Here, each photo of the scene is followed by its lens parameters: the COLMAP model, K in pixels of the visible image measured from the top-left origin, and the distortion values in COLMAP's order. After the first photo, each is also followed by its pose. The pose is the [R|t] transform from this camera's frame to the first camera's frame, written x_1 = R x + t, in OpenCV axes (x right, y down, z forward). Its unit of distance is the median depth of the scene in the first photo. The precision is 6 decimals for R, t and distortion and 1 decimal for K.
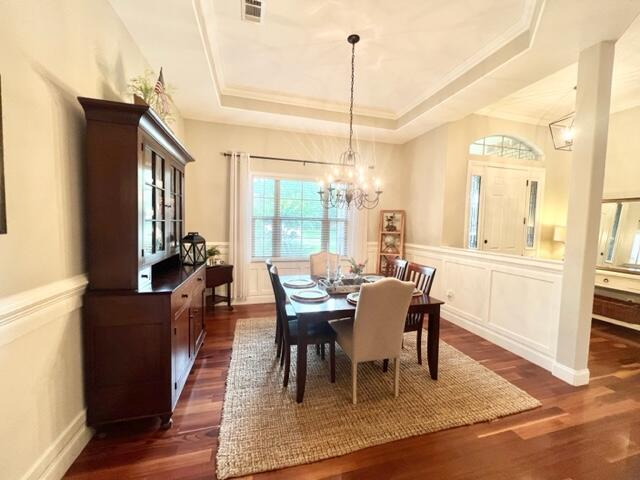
lens RADIAL K [[258.2, 0, 322.3], [0, 258.2, 238.7], [0, 0, 1]] dist [-0.001053, 0.000545]
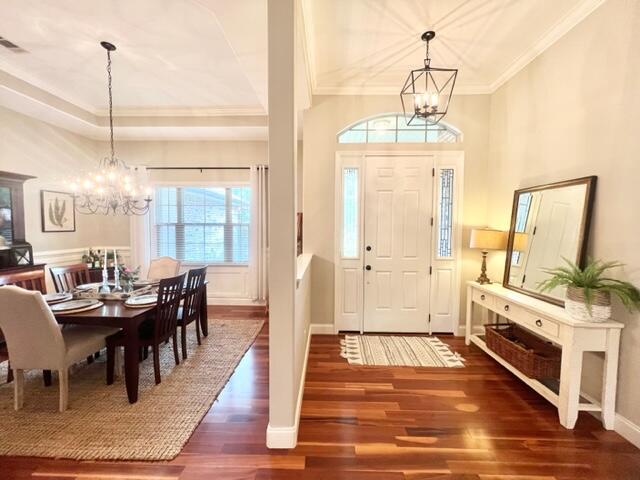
lens RADIAL K [[258.2, 0, 321.1], [0, 258.2, 239.1], [0, 0, 1]] dist [-0.001053, 0.000545]
pose [[0.955091, -0.001753, -0.296306, 0.728493], [-0.007716, 0.999496, -0.030785, 0.008039], [0.296211, 0.031689, 0.954597, 0.186969]]
